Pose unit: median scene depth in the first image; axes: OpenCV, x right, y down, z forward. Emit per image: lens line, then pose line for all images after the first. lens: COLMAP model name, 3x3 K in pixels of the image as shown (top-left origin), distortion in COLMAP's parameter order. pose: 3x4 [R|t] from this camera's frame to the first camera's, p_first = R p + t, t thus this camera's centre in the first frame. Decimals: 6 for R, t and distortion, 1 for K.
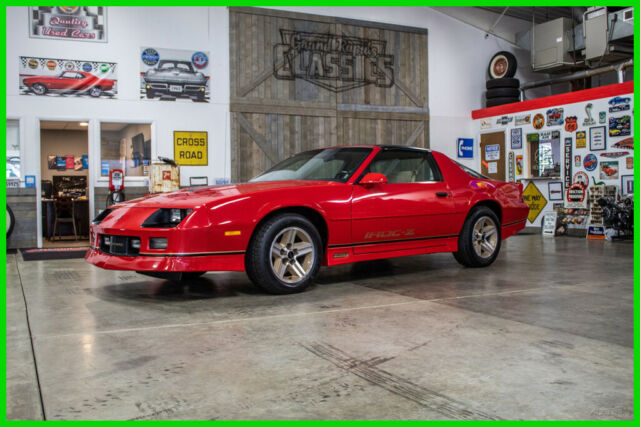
lens RADIAL K [[655.3, 0, 320.0], [0, 655.3, 213.5], [0, 0, 1]] dist [-0.133272, 0.184037]
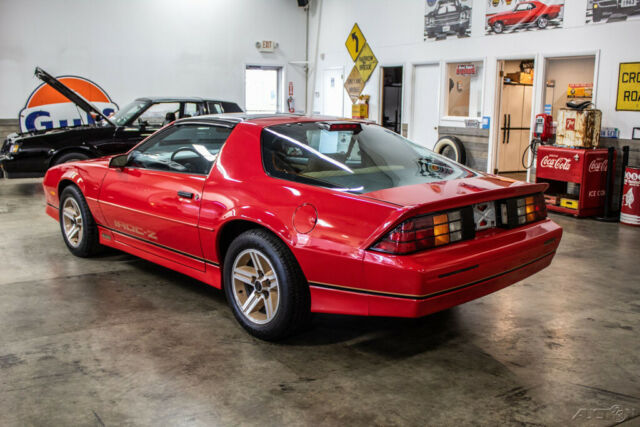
lens RADIAL K [[621.8, 0, 320.0], [0, 621.8, 213.5], [0, 0, 1]] dist [-0.136385, 0.146645]
pose [[0.065679, 0.195785, -0.978445, 0.461846], [-0.038818, 0.980321, 0.193555, -0.078105], [0.997086, 0.025269, 0.071986, 0.614073]]
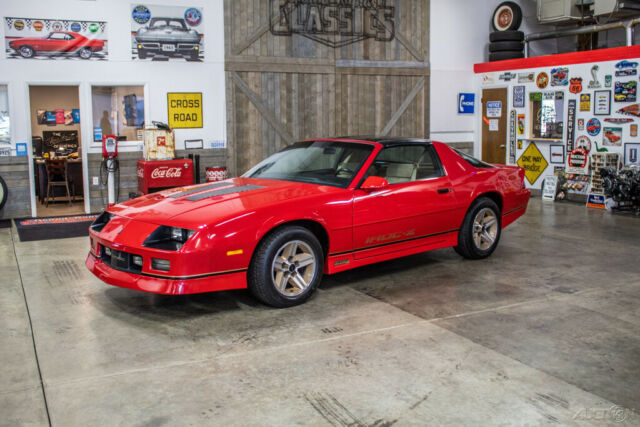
lens RADIAL K [[667.0, 0, 320.0], [0, 667.0, 213.5], [0, 0, 1]] dist [-0.122705, 0.144712]
pose [[0.999957, 0.002782, 0.008801, -0.005121], [-0.003795, 0.993085, 0.117338, -0.063704], [-0.008414, -0.117367, 0.993053, -0.002598]]
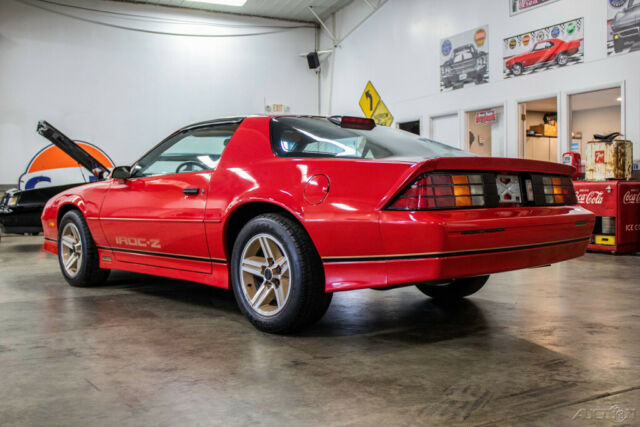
lens RADIAL K [[667.0, 0, 320.0], [0, 667.0, 213.5], [0, 0, 1]] dist [-0.122705, 0.144712]
pose [[0.042810, 0.045505, -0.998046, 0.471826], [-0.012124, 0.998912, 0.045025, -0.021584], [0.999010, 0.010173, 0.043315, 0.616949]]
